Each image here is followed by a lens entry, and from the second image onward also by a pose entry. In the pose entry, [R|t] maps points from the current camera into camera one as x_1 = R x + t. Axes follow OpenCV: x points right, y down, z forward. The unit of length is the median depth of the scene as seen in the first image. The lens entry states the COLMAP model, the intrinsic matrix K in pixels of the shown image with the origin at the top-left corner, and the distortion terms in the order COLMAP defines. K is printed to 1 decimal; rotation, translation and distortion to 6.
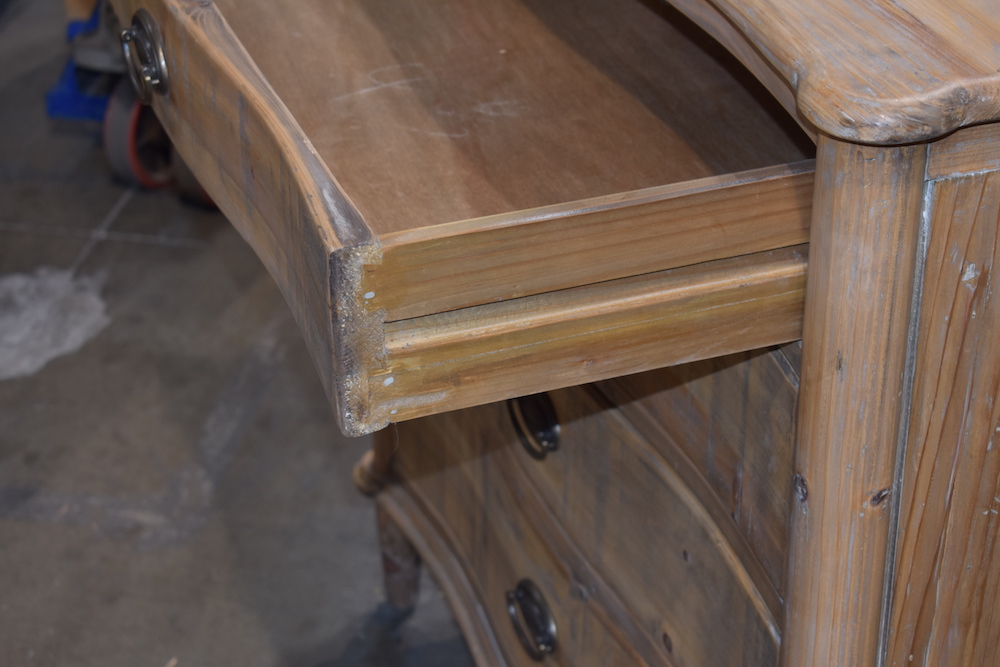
lens RADIAL K [[2327.7, 0, 500.9], [0, 2327.7, 337.7], [0, 0, 1]] dist [0.097853, 0.000000]
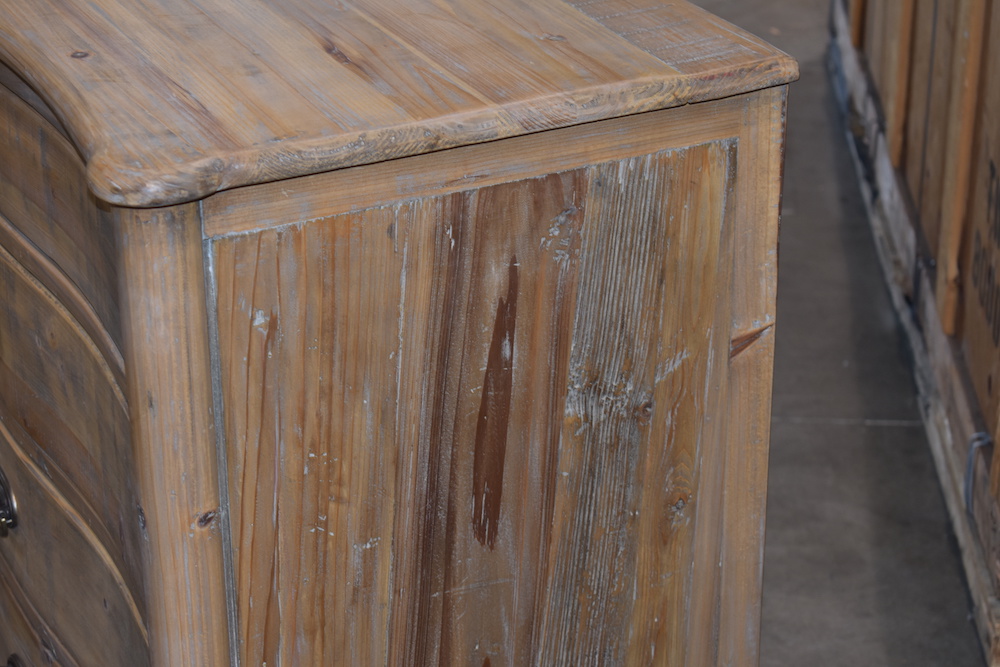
lens RADIAL K [[2327.7, 0, 499.4], [0, 2327.7, 328.4], [0, 0, 1]] dist [0.097853, 0.000000]
pose [[0.994081, -0.055436, 0.093433, 0.208560], [0.062494, 0.995270, -0.074384, 0.070965], [-0.088867, 0.079783, 0.992843, -0.168708]]
